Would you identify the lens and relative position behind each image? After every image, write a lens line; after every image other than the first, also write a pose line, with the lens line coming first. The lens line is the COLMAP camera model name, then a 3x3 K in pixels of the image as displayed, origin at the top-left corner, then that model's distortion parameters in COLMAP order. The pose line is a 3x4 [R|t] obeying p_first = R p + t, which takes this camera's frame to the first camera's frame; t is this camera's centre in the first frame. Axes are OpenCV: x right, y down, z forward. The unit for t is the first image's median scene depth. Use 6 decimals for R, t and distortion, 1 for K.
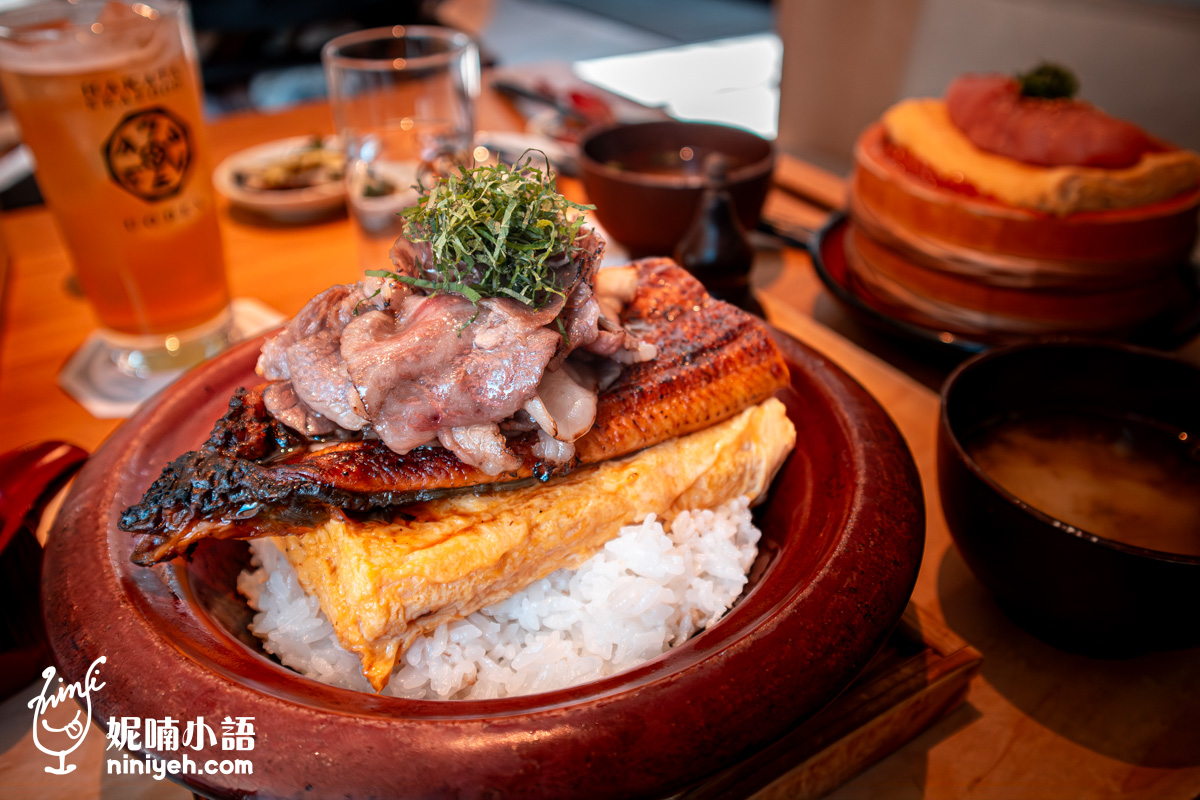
lens RADIAL K [[1013.7, 0, 599.2], [0, 1013.7, 396.8], [0, 0, 1]] dist [0.000850, 0.001356]
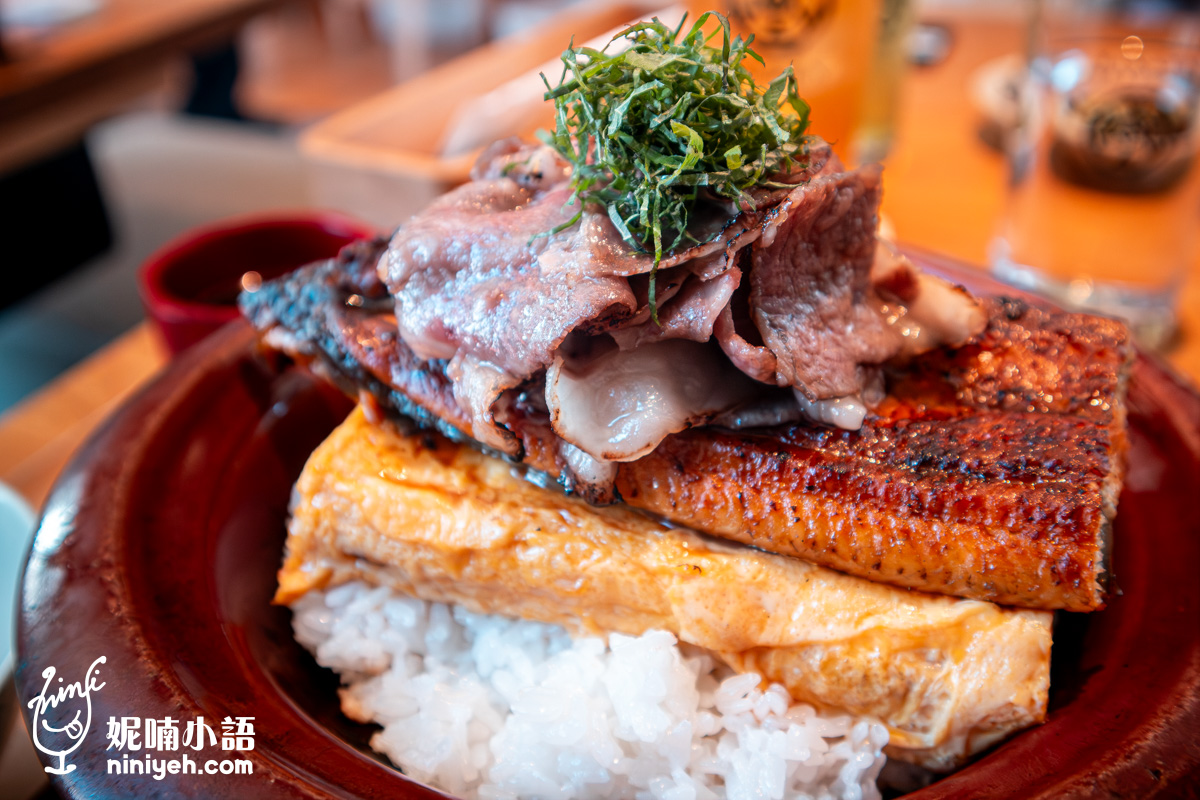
lens RADIAL K [[1198.7, 0, 599.3], [0, 1198.7, 403.5], [0, 0, 1]] dist [0.024308, 0.000000]
pose [[0.572621, 0.439950, -0.691773, 0.458915], [-0.420720, 0.881921, 0.212624, -0.142030], [0.703634, 0.169290, 0.690102, 0.427074]]
